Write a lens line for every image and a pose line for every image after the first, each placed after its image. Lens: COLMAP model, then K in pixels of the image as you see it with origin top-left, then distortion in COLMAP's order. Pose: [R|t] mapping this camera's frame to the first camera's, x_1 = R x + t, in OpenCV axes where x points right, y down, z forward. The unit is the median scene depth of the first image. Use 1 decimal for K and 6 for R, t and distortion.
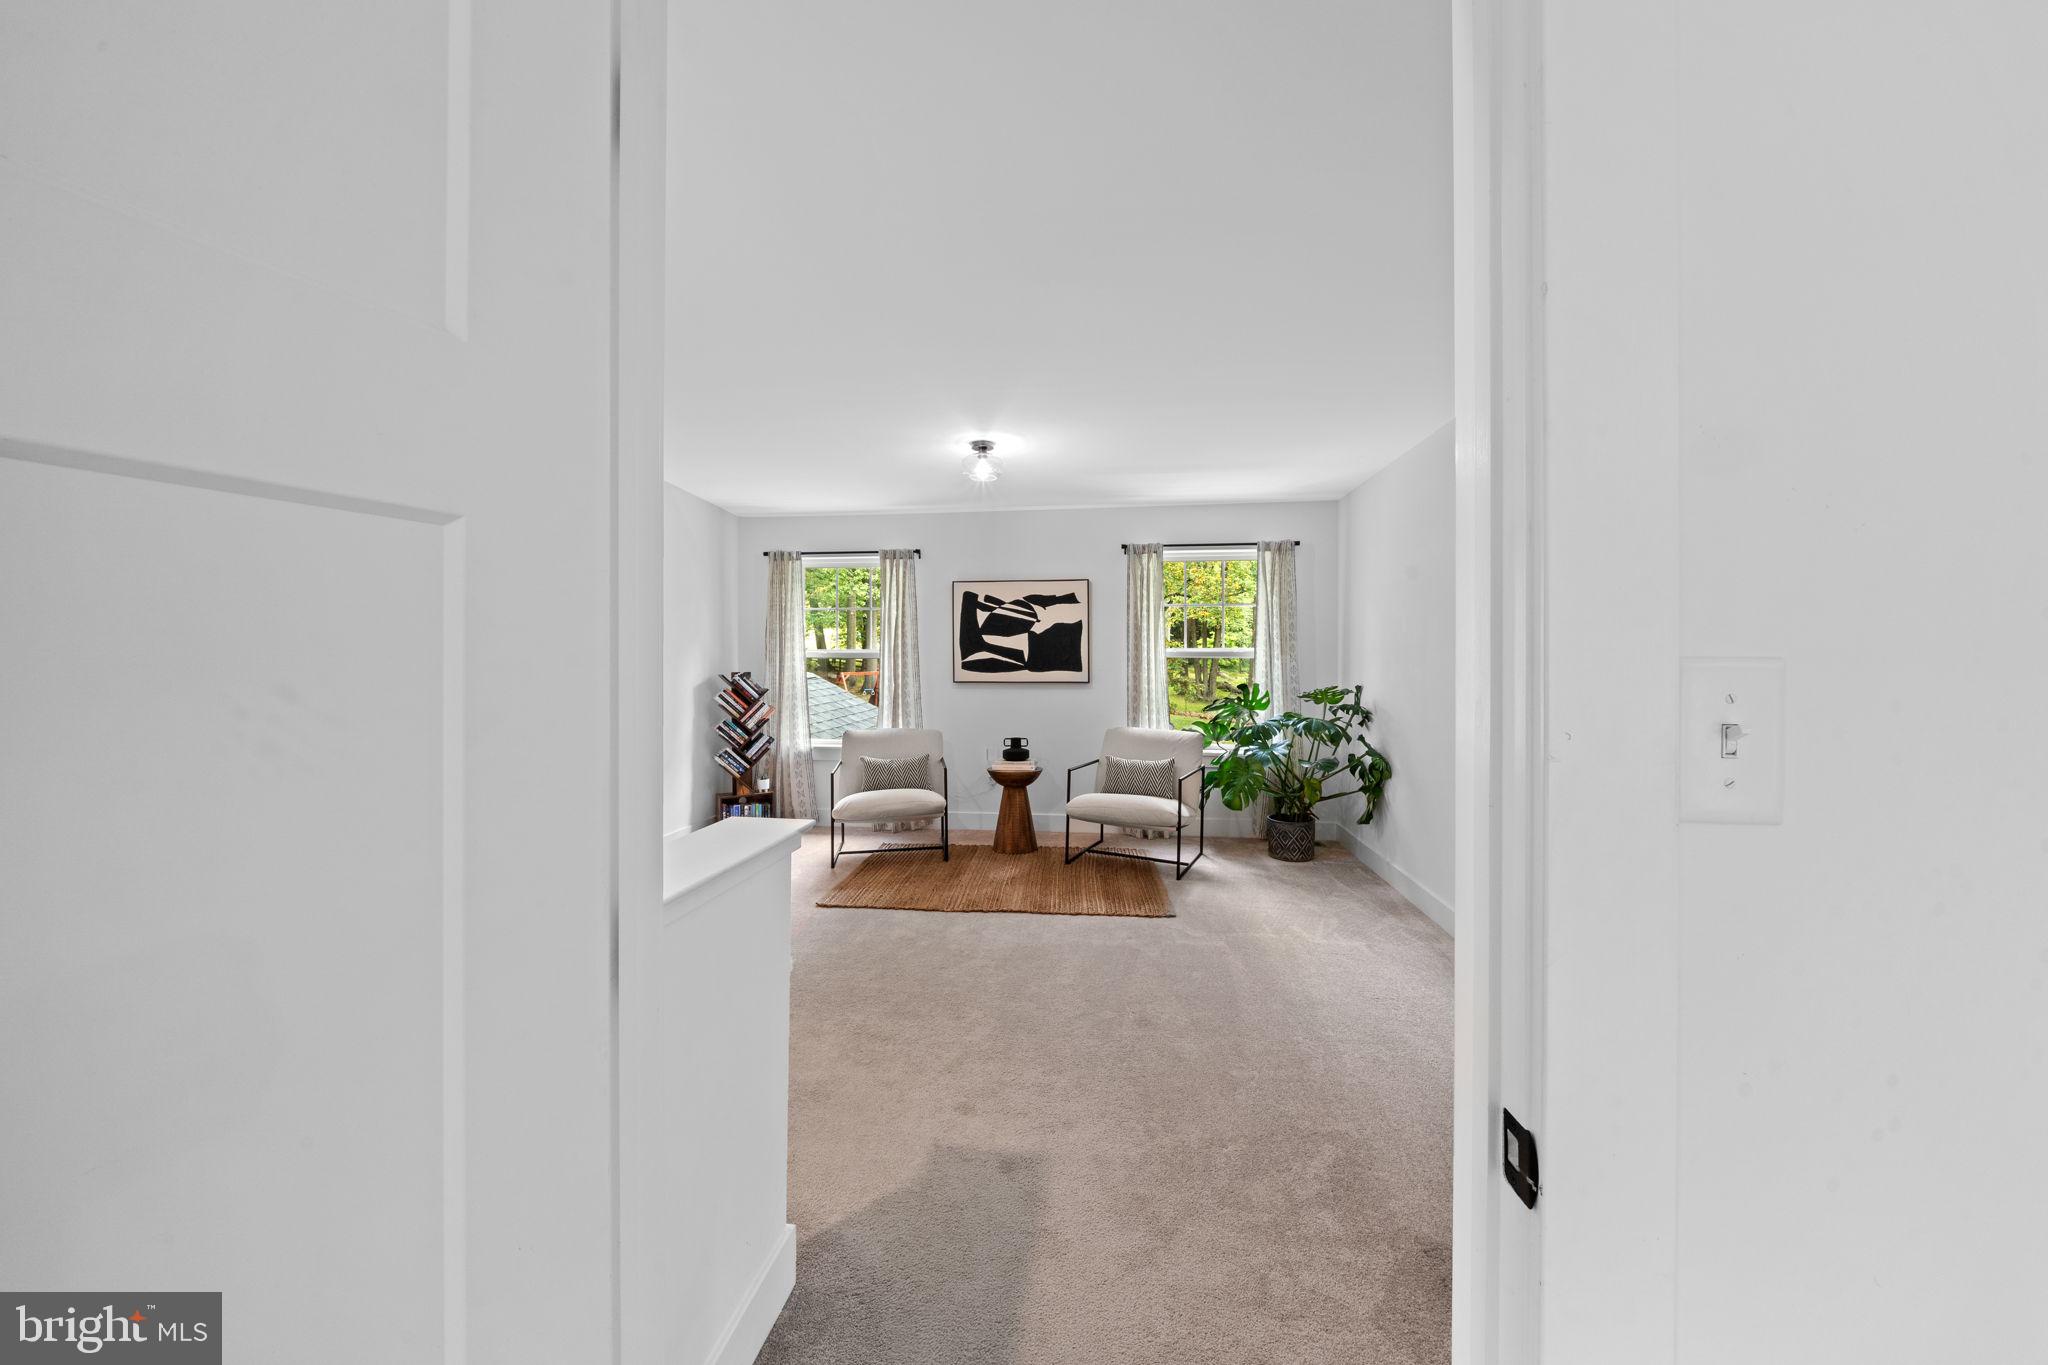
lens RADIAL K [[717.4, 0, 1041.8], [0, 717.4, 663.6], [0, 0, 1]] dist [-0.008842, -0.000035]
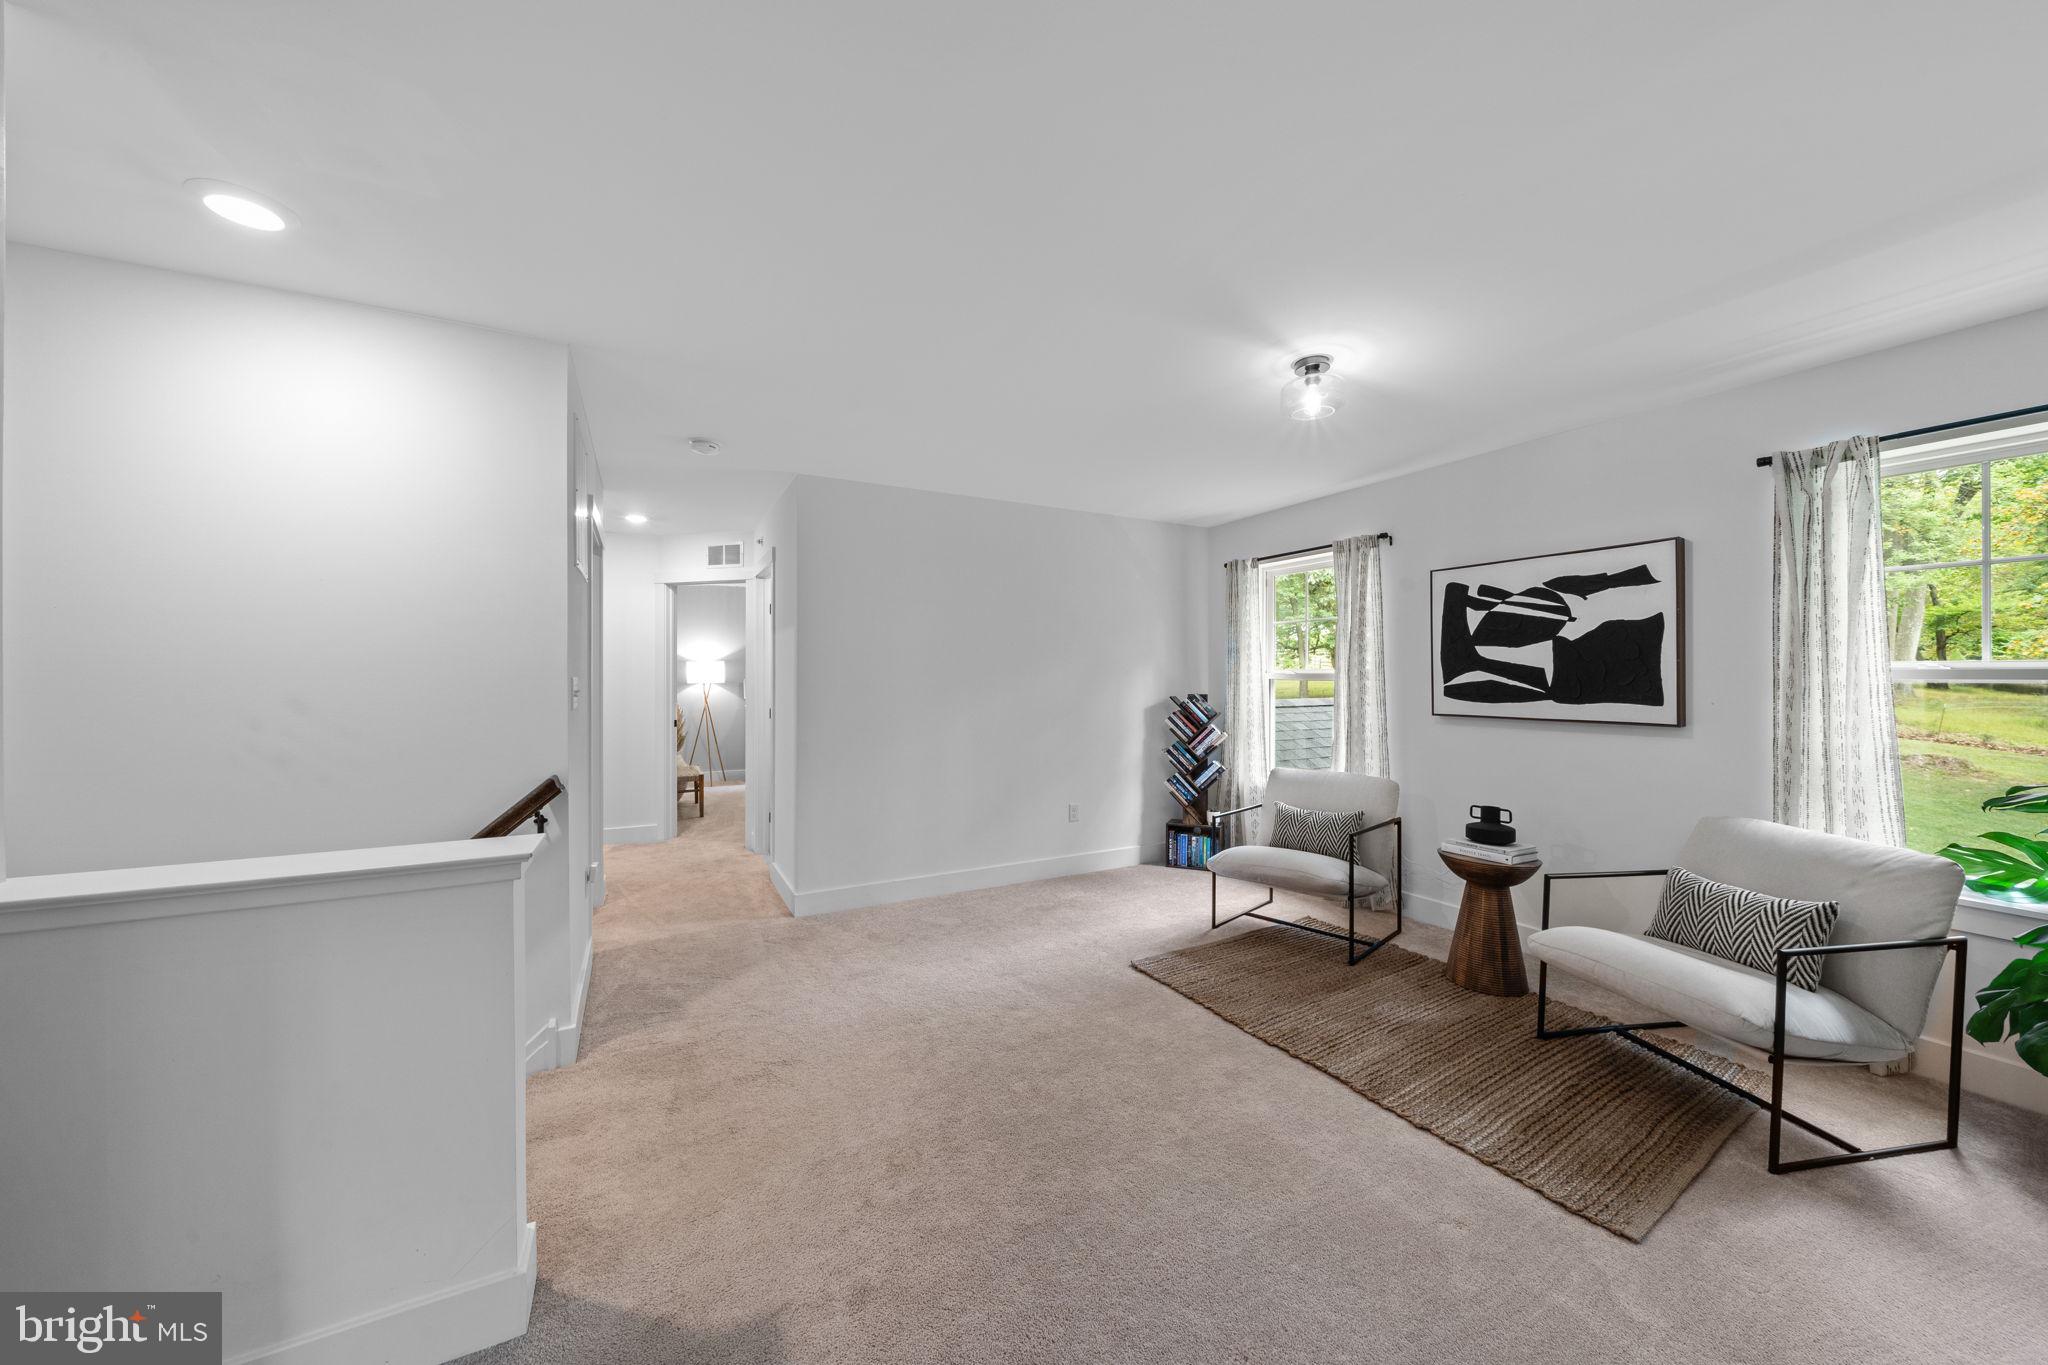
lens RADIAL K [[717.4, 0, 1027.0], [0, 717.4, 684.6], [0, 0, 1]] dist [-0.008842, -0.000035]
pose [[0.570063, 0.009061, -0.821551, 0.228998], [-0.008983, 0.999948, 0.004794, -0.003314], [0.821552, 0.004647, 0.570115, 0.283074]]
